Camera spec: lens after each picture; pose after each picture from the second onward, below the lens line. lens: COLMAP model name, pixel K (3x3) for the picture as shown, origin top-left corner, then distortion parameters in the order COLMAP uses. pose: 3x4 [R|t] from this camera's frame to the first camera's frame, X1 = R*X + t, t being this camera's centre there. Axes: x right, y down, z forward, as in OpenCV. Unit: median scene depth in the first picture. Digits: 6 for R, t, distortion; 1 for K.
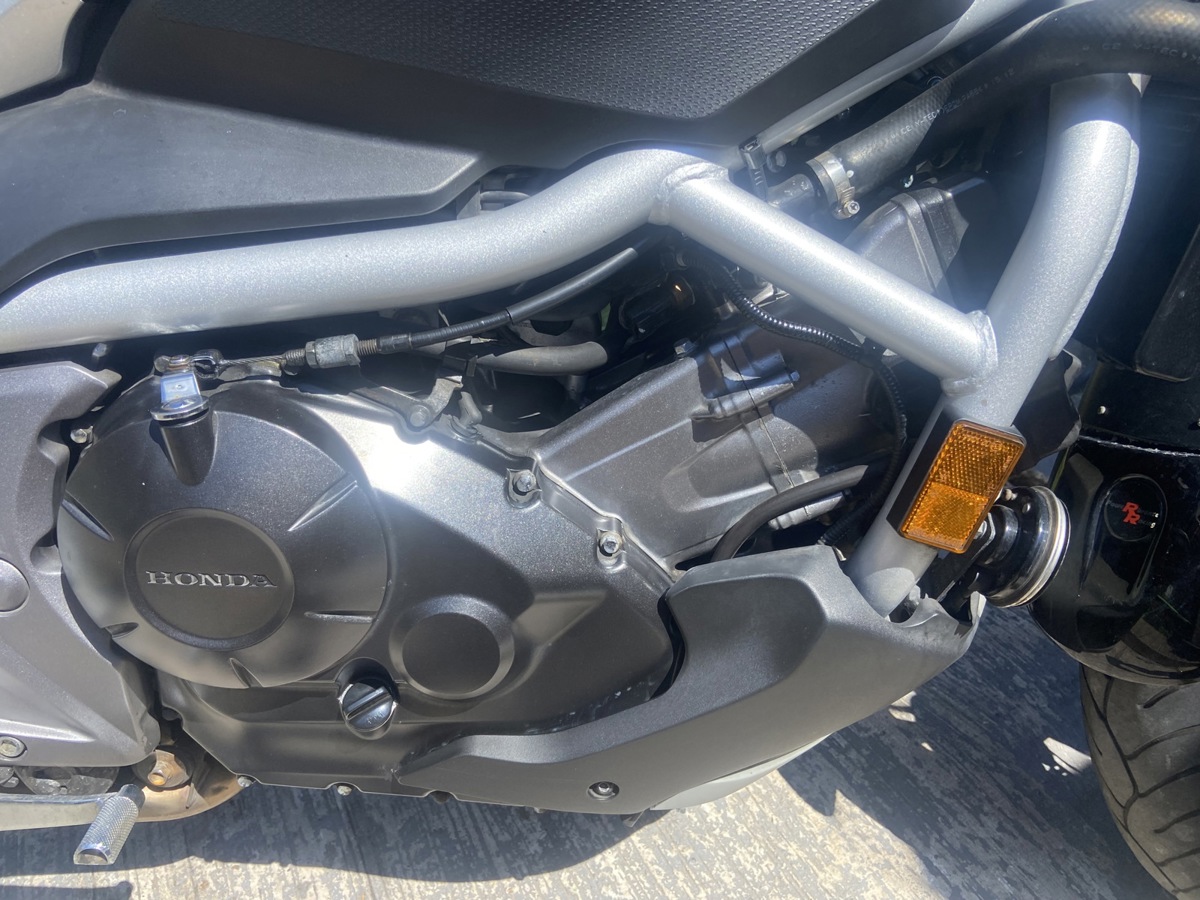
lens RADIAL K [[909.0, 0, 593.5], [0, 909.0, 446.1], [0, 0, 1]] dist [0.036791, -0.034812]
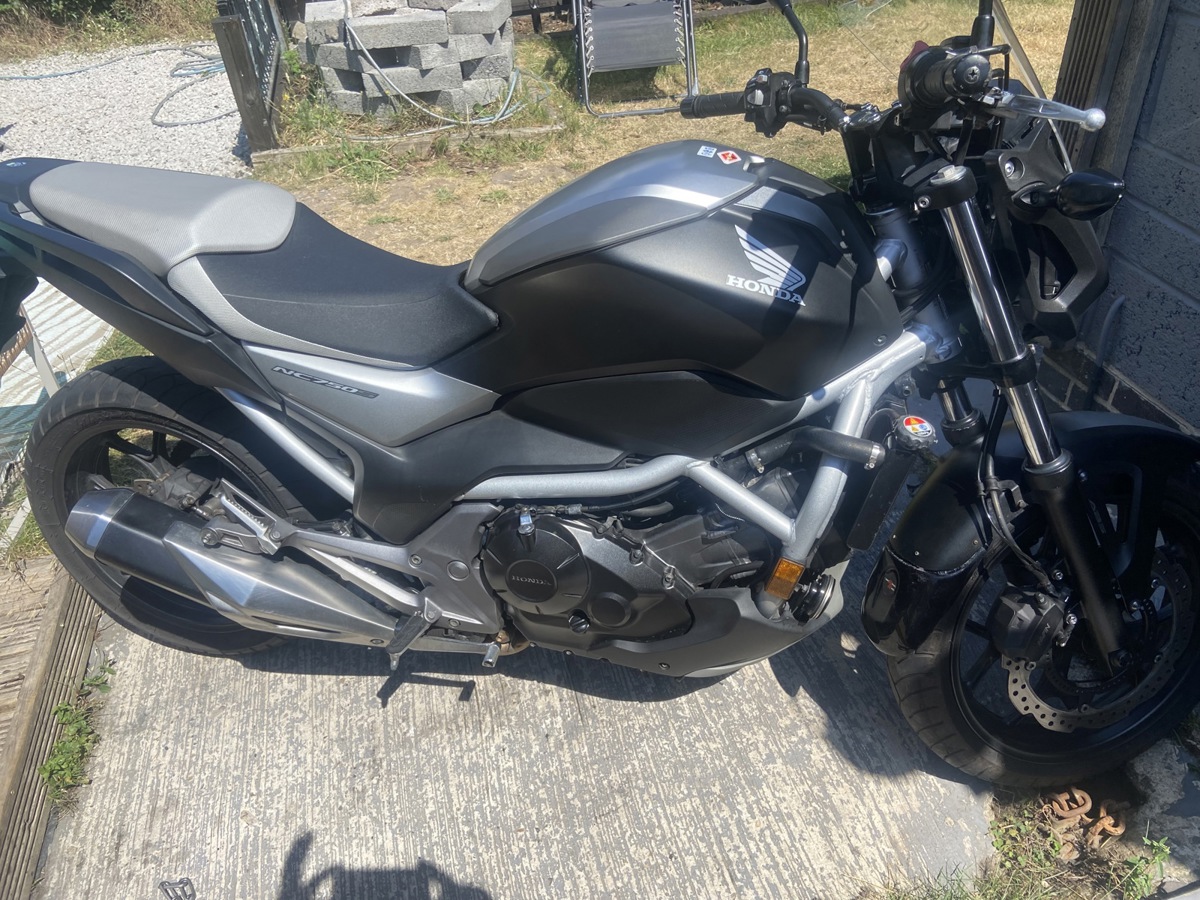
lens RADIAL K [[909.0, 0, 598.5], [0, 909.0, 455.5], [0, 0, 1]] dist [0.036791, -0.034812]
pose [[0.972031, 0.080184, -0.220741, 0.374329], [-0.052155, 0.990141, 0.130004, -0.579459], [0.228989, -0.114856, 0.966629, -1.578012]]
